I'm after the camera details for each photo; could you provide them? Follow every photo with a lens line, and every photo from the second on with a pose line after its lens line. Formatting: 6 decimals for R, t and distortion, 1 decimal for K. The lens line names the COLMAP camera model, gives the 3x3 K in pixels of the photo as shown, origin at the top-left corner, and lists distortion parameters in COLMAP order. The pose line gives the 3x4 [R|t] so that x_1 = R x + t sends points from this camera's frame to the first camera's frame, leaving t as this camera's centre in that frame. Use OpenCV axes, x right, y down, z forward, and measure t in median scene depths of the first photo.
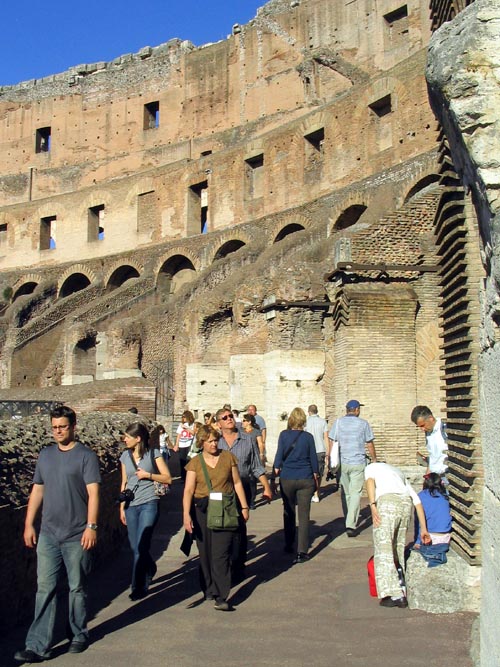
lens RADIAL K [[728.5, 0, 250.0], [0, 728.5, 333.5], [0, 0, 1]] dist [-0.181147, 0.198057]
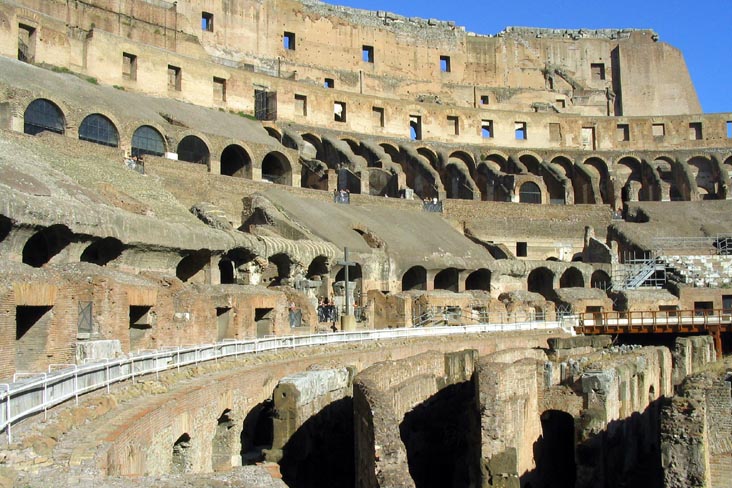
lens RADIAL K [[768.0, 0, 366.0], [0, 768.0, 244.0], [0, 0, 1]] dist [-0.174200, 0.197499]
pose [[0.660442, 0.067335, 0.747852, -1.588044], [-0.048190, 0.997719, -0.047274, 0.216581], [-0.749329, -0.004817, 0.662180, -0.051934]]
